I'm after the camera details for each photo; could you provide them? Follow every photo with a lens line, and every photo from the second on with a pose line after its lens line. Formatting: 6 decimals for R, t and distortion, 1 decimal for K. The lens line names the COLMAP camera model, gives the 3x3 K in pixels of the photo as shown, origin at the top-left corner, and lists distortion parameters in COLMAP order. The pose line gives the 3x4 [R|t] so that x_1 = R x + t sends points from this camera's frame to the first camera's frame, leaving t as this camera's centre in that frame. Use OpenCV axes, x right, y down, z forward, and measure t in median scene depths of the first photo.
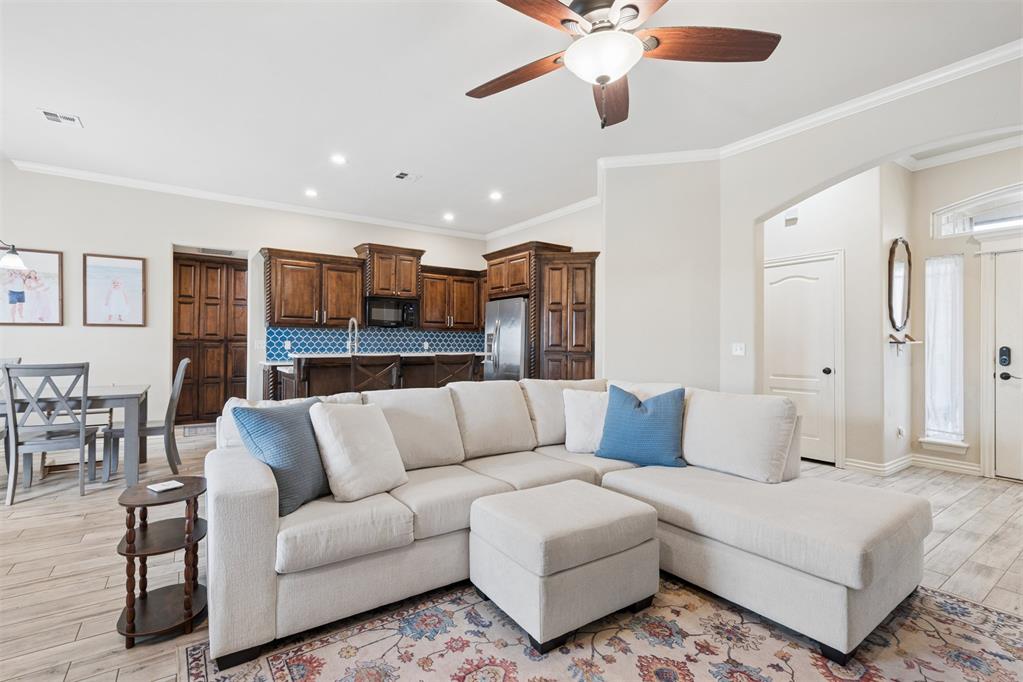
lens RADIAL K [[465.7, 0, 505.7], [0, 465.7, 341.6], [0, 0, 1]] dist [0.000592, 0.000246]
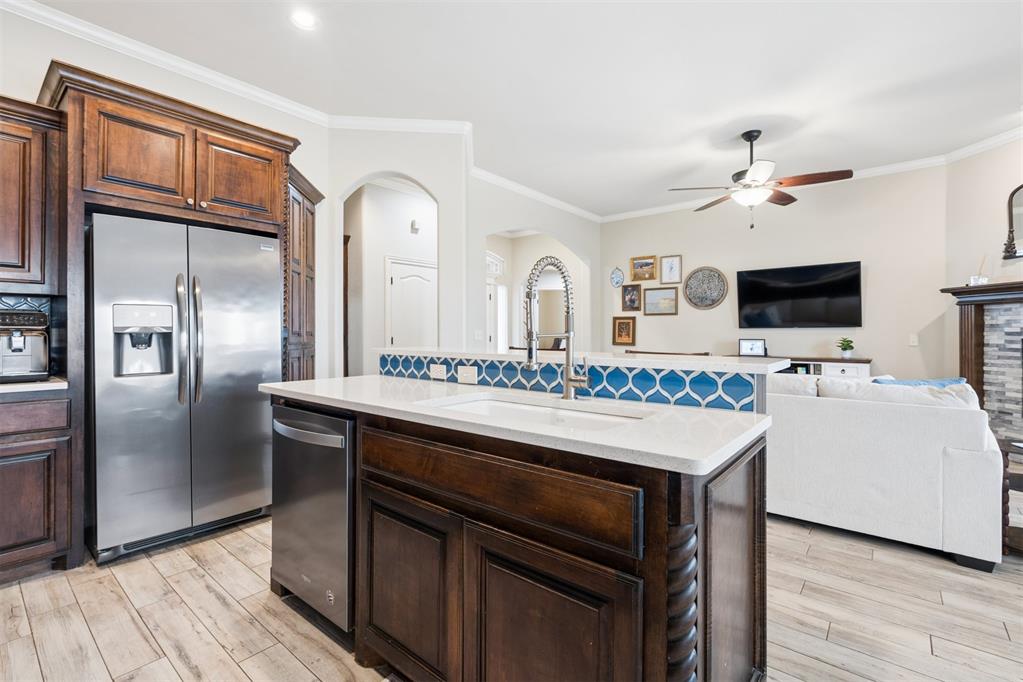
lens RADIAL K [[463.4, 0, 507.0], [0, 463.4, 330.4], [0, 0, 1]] dist [0.000700, 0.000174]
pose [[-0.266898, -0.002212, 0.963722, -0.510290], [-0.006571, 0.999978, 0.000476, 0.001745], [-0.963702, -0.006205, -0.266907, 0.886533]]
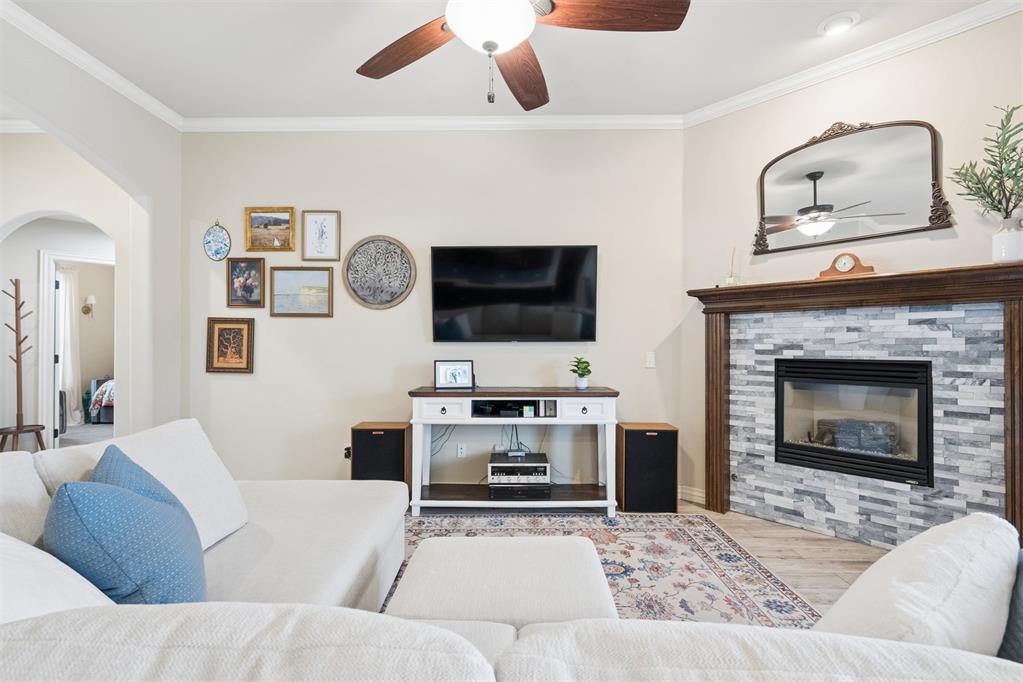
lens RADIAL K [[457.9, 0, 509.6], [0, 457.9, 342.2], [0, 0, 1]] dist [-0.005593, 0.000762]
pose [[-0.816909, -0.005743, 0.576738, -0.100134], [-0.010880, 0.999926, -0.005454, -0.003176], [-0.576664, -0.010730, -0.816911, 0.562699]]
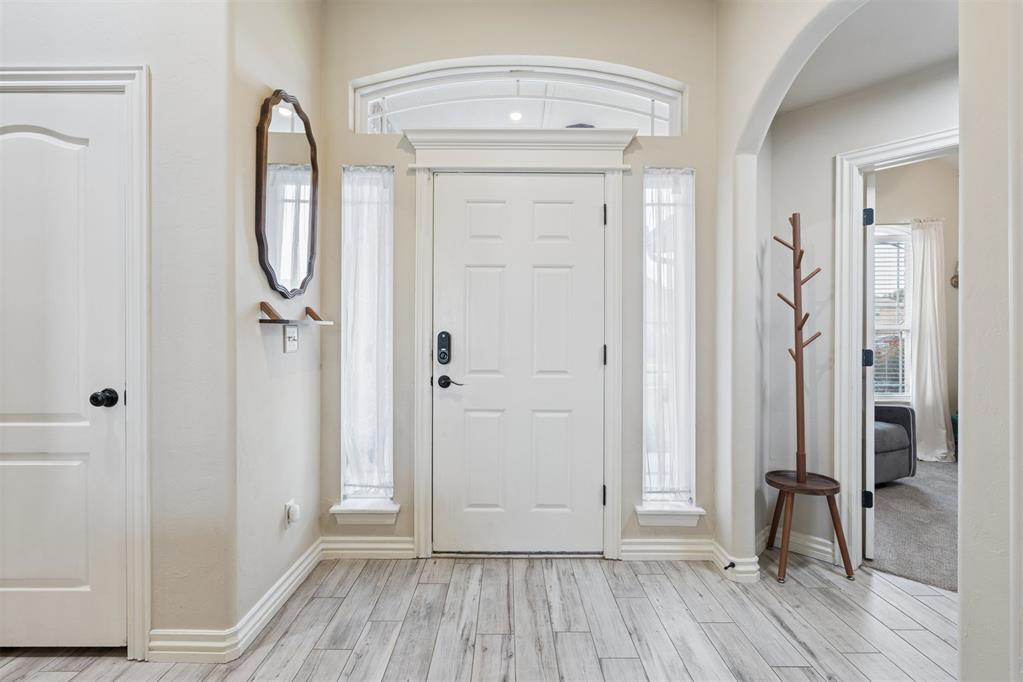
lens RADIAL K [[463.7, 0, 515.4], [0, 463.7, 335.7], [0, 0, 1]] dist [-0.000123, 0.000315]
pose [[0.556759, -0.001871, 0.830672, 0.435063], [-0.003514, 0.999983, 0.004607, 0.008895], [-0.830667, -0.005484, 0.556743, 0.410902]]
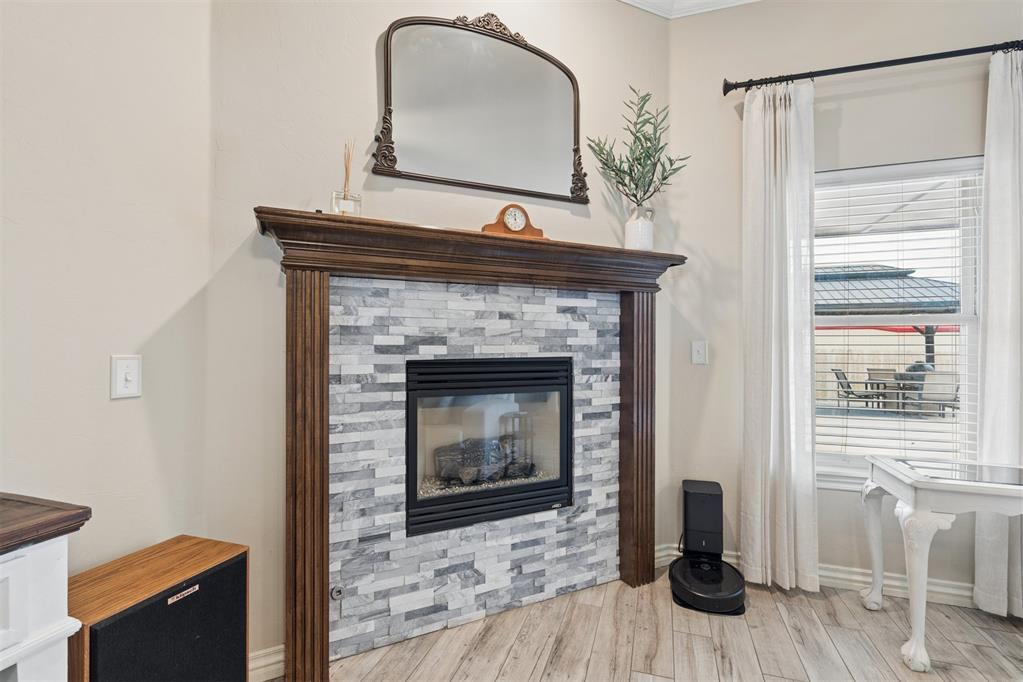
lens RADIAL K [[457.9, 0, 509.6], [0, 457.9, 342.2], [0, 0, 1]] dist [-0.005593, 0.000762]
pose [[-0.798743, -0.009278, -0.601600, 0.082642], [-0.003944, 0.999940, -0.010184, 0.000086], [0.601659, -0.005762, -0.798732, 0.245123]]
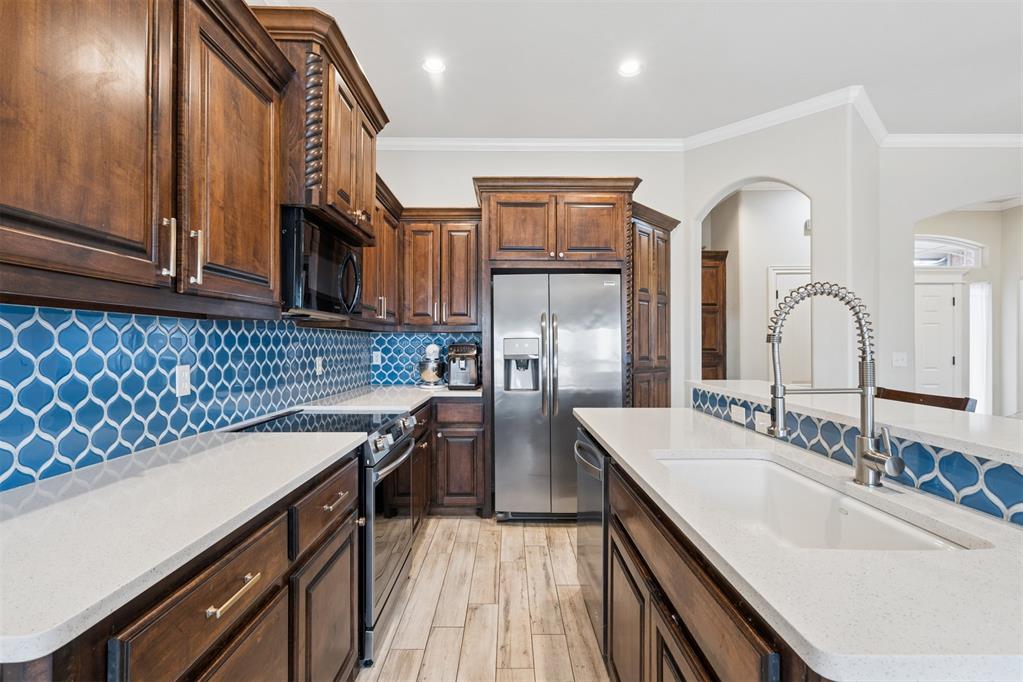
lens RADIAL K [[462.7, 0, 507.8], [0, 462.7, 344.3], [0, 0, 1]] dist [-0.000169, 0.000159]
pose [[0.565642, -0.008725, 0.824605, -0.492630], [0.000007, 0.999944, 0.010575, -0.016949], [-0.824651, -0.005976, 0.565610, 0.789598]]
